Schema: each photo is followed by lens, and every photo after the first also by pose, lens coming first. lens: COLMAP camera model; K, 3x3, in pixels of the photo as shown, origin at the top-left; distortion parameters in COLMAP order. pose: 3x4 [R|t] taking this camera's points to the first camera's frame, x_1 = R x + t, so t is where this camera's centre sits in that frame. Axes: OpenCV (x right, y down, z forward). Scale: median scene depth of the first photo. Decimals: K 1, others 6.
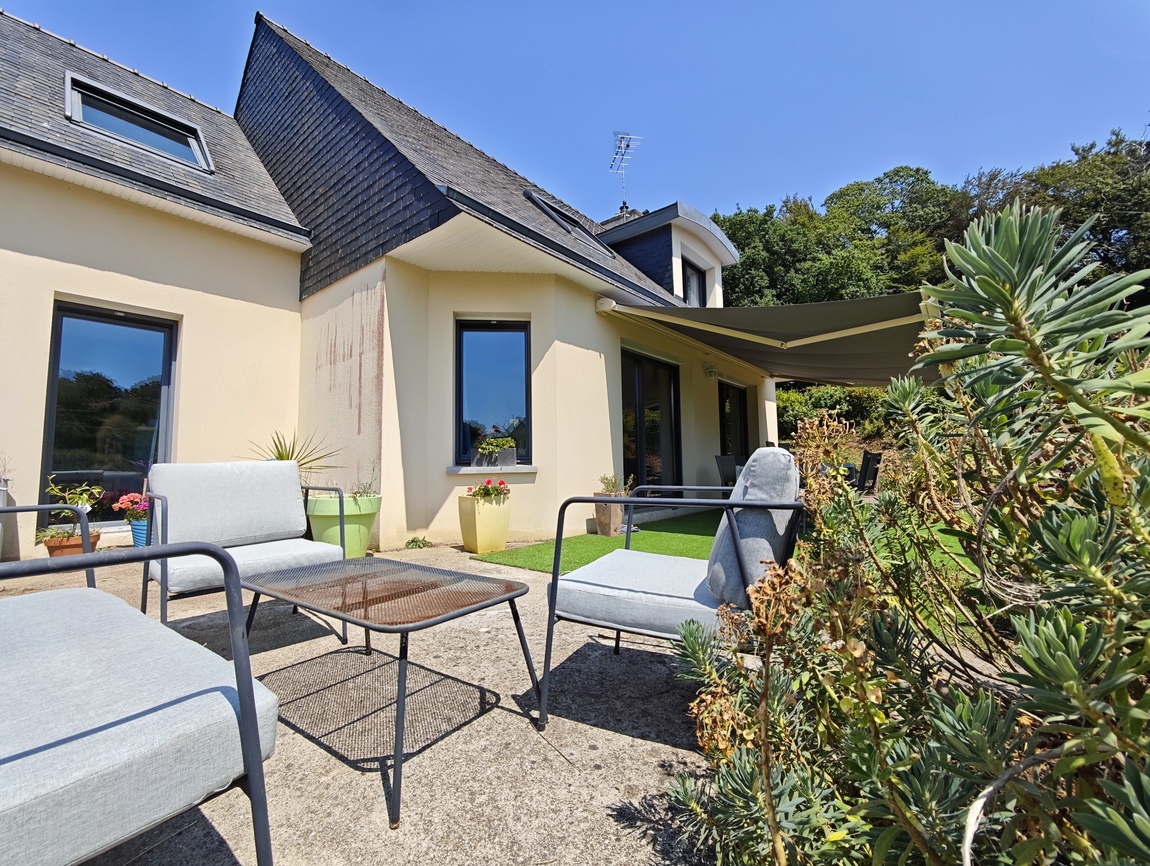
lens RADIAL K [[486.5, 0, 576.4], [0, 486.5, 427.0], [0, 0, 1]] dist [-0.000684, -0.000073]
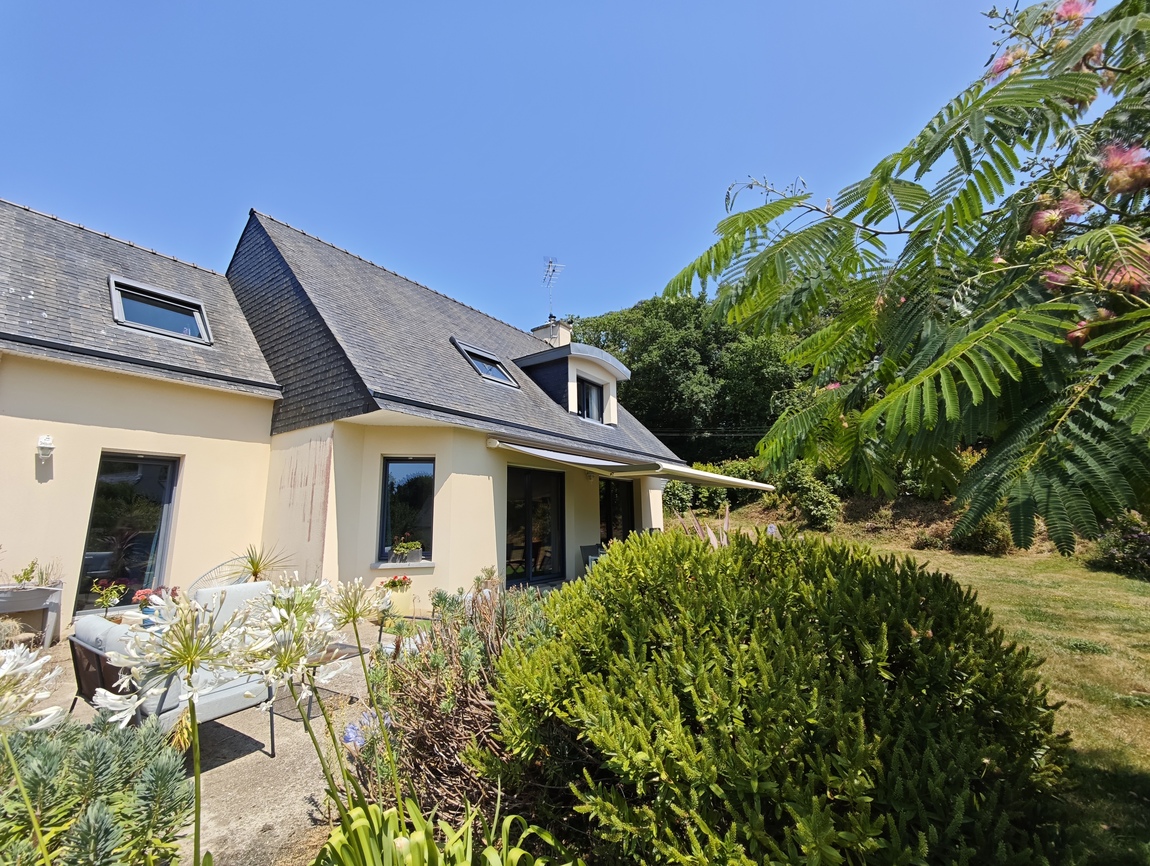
lens RADIAL K [[488.2, 0, 574.3], [0, 488.2, 426.7], [0, 0, 1]] dist [-0.001024, 0.000177]
pose [[0.997780, 0.010621, 0.065741, 0.201388], [-0.003519, 0.994228, -0.107226, -0.143630], [-0.066500, 0.106757, 0.992059, -0.439195]]
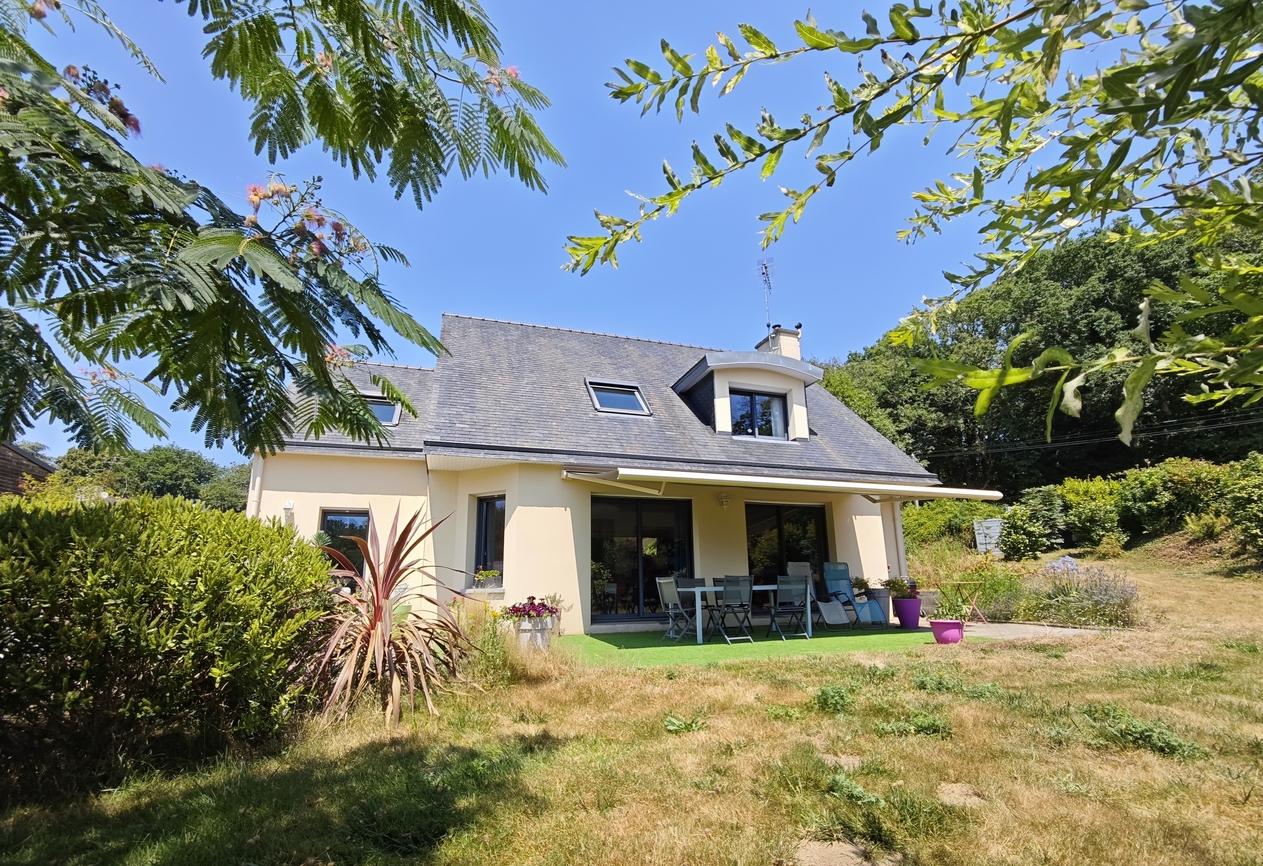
lens RADIAL K [[526.3, 0, 629.9], [0, 526.3, 482.3], [0, 0, 1]] dist [-0.001132, -0.000098]
pose [[0.838904, -0.100402, -0.534938, 1.041270], [0.046231, 0.992431, -0.113769, -0.040254], [0.542312, 0.070711, 0.837197, -0.191415]]
